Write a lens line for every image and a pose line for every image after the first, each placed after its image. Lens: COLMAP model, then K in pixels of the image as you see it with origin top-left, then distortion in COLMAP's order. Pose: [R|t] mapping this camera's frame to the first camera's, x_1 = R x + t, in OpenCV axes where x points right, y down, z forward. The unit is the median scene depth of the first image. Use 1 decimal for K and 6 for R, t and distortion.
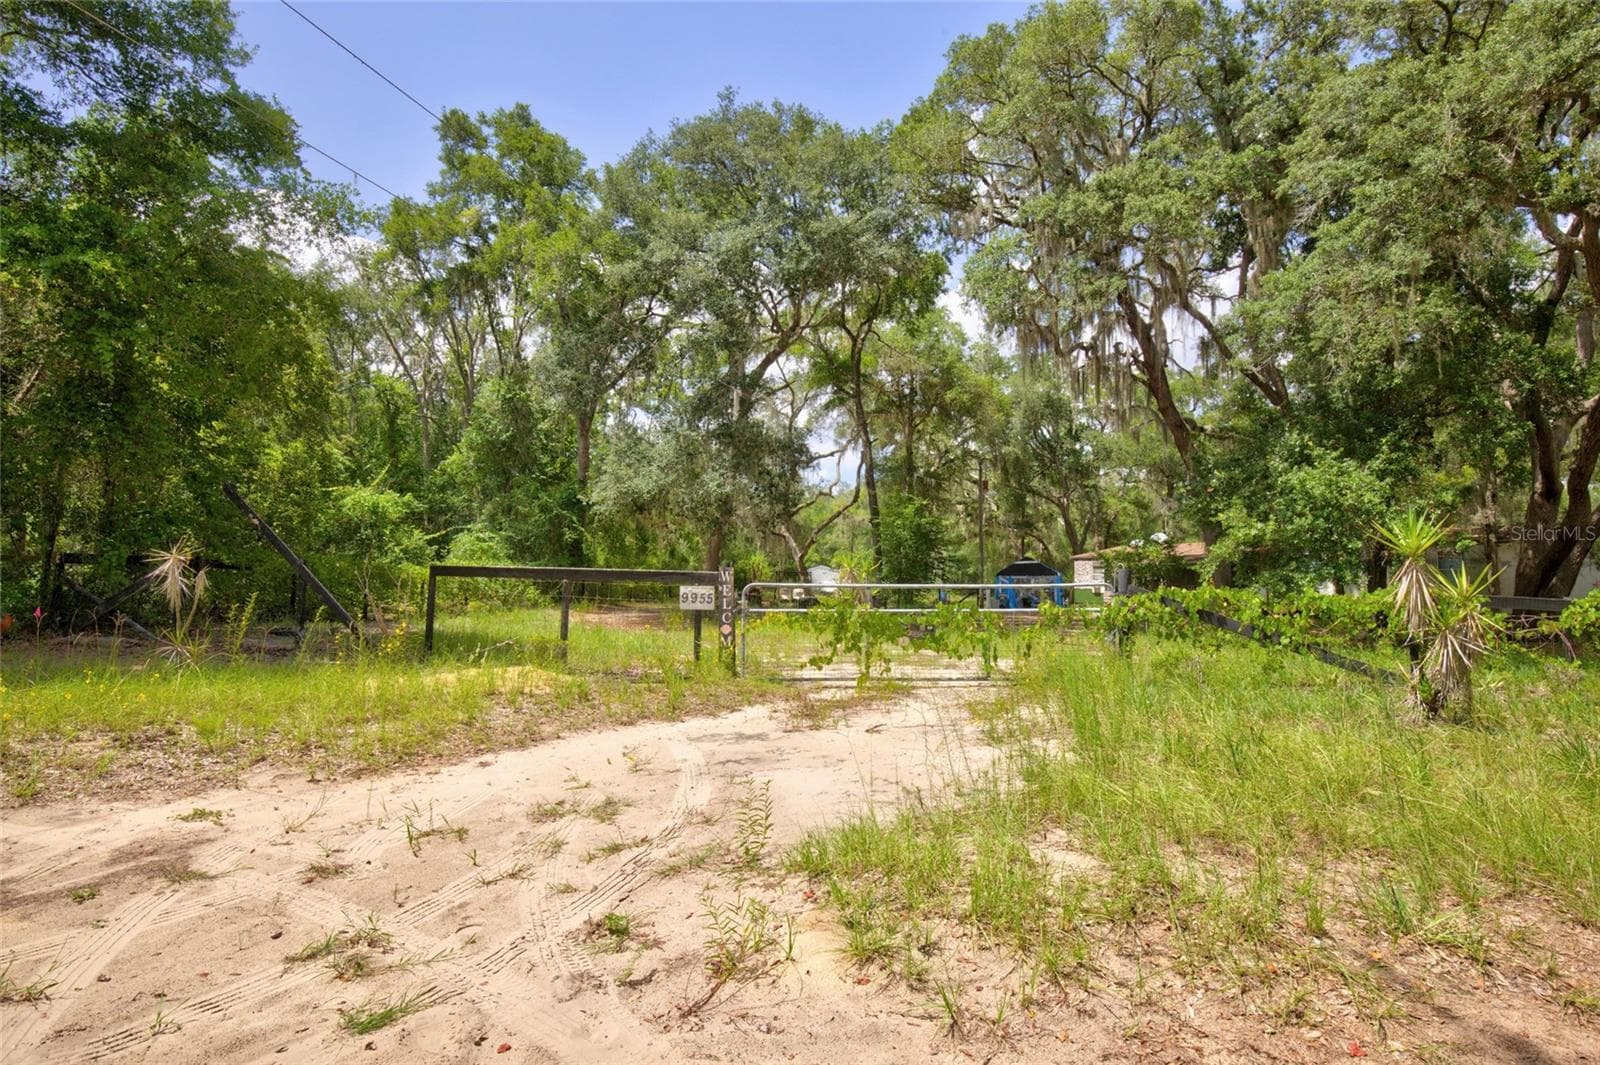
lens RADIAL K [[754.2, 0, 797.2], [0, 754.2, 549.0], [0, 0, 1]] dist [-0.001158, -0.000488]
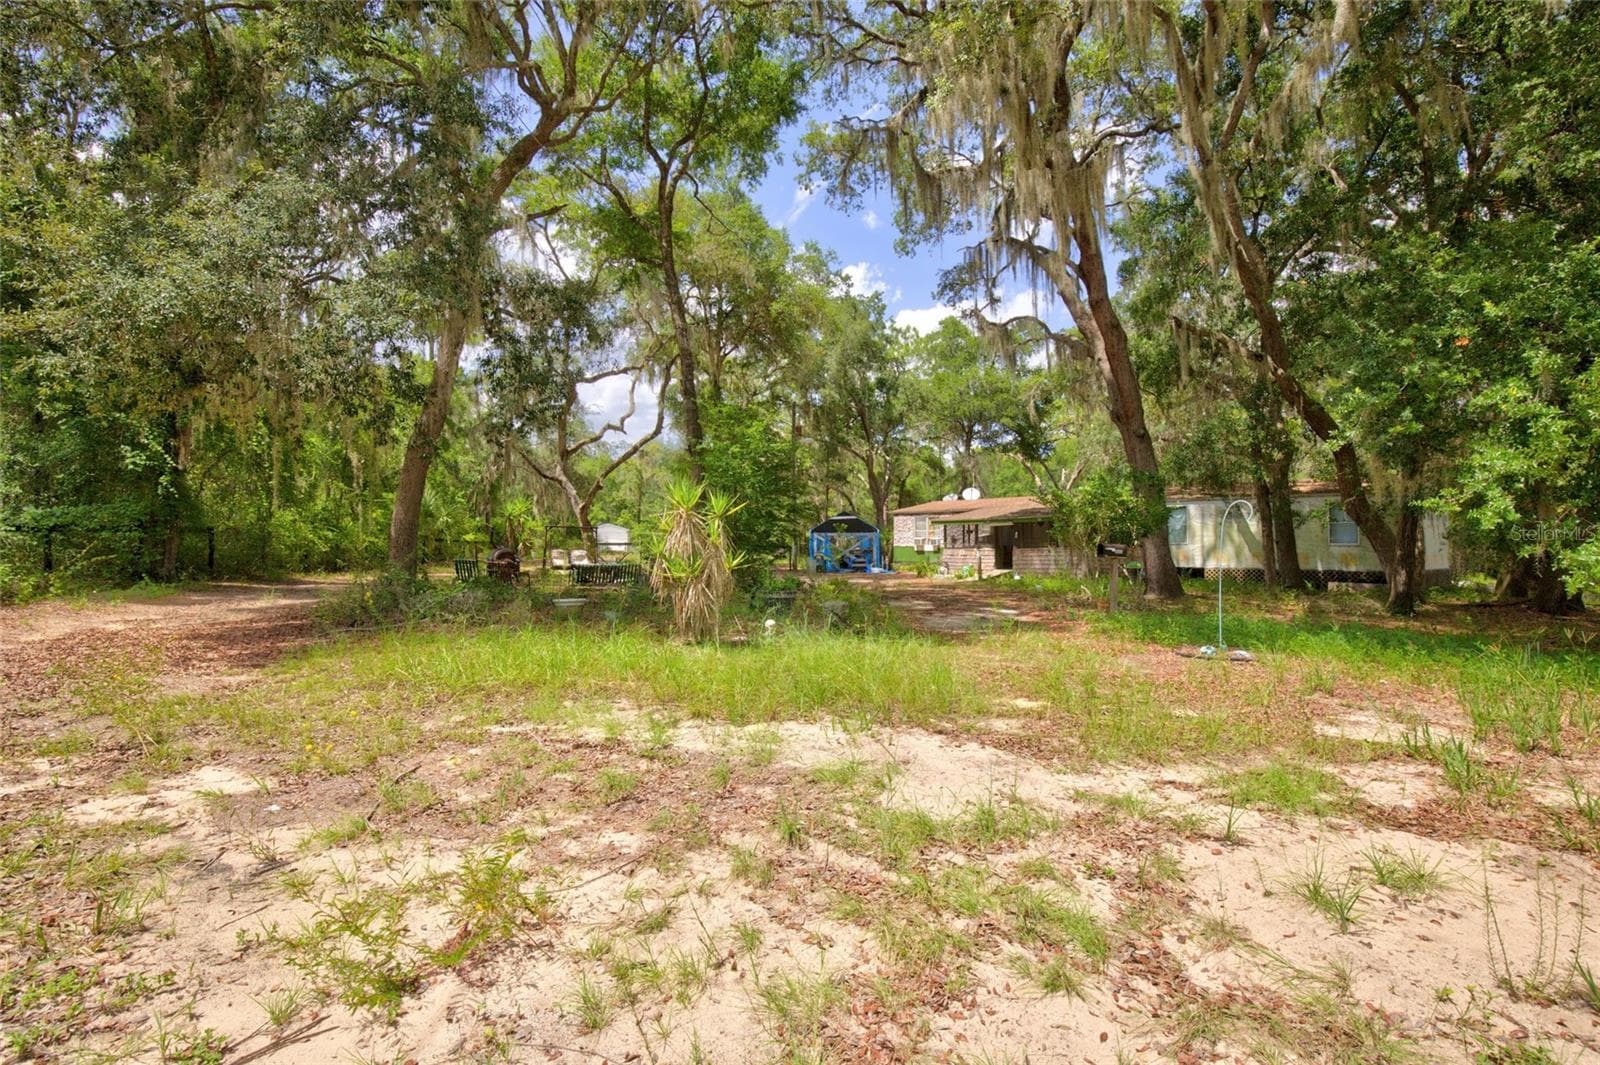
lens RADIAL K [[754.2, 0, 797.2], [0, 754.2, 549.0], [0, 0, 1]] dist [-0.001158, -0.000488]
pose [[0.960801, -0.008944, 0.277096, 0.001606], [-0.005701, 0.998631, 0.052001, 0.012110], [-0.277182, -0.051542, 0.959434, 0.233527]]
